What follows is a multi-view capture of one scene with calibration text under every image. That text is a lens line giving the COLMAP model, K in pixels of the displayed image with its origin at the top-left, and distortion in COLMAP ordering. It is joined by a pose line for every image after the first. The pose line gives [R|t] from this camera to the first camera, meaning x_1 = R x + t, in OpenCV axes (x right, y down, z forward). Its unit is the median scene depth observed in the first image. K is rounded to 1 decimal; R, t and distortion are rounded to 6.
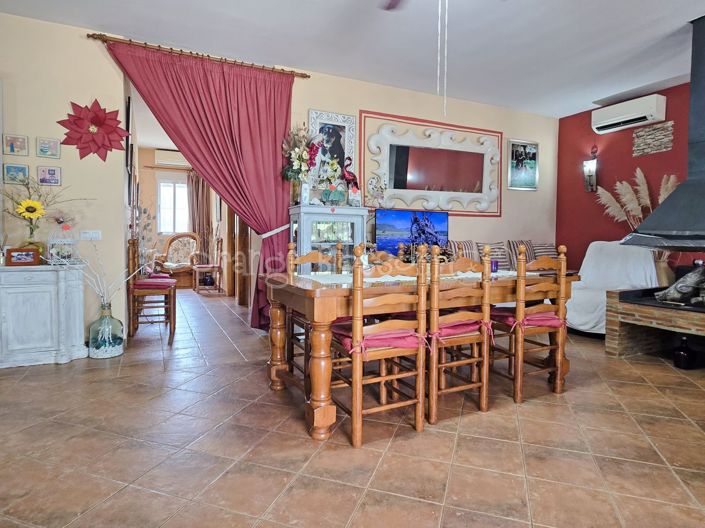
lens RADIAL K [[400.7, 0, 336.1], [0, 400.7, 247.5], [0, 0, 1]] dist [-0.001299, -0.000272]
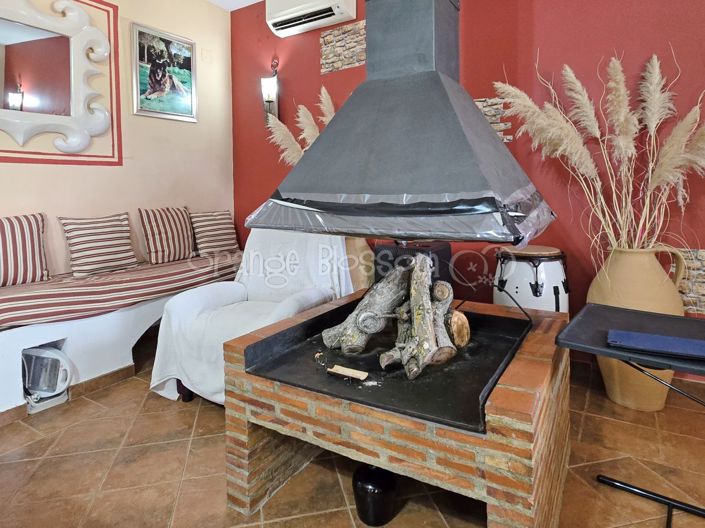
lens RADIAL K [[442.5, 0, 356.3], [0, 442.5, 197.8], [0, 0, 1]] dist [-0.005652, 0.000927]
pose [[0.817613, -0.027089, 0.575130, 0.373608], [0.036778, 0.999310, -0.005216, -0.021306], [-0.574592, 0.025417, 0.818045, 0.390696]]
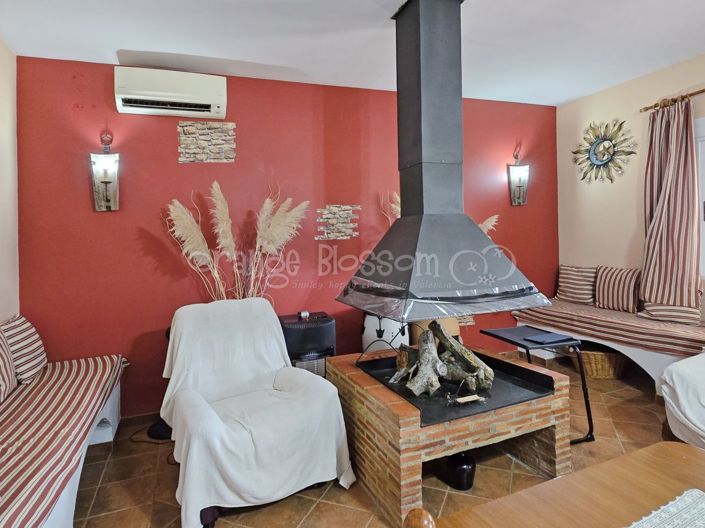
lens RADIAL K [[400.7, 0, 335.9], [0, 400.7, 245.3], [0, 0, 1]] dist [-0.001299, -0.000272]
pose [[0.058578, -0.031133, 0.997797, 0.110098], [0.074269, 0.996880, 0.026744, -0.092742], [-0.995516, 0.072539, 0.060707, 0.723806]]
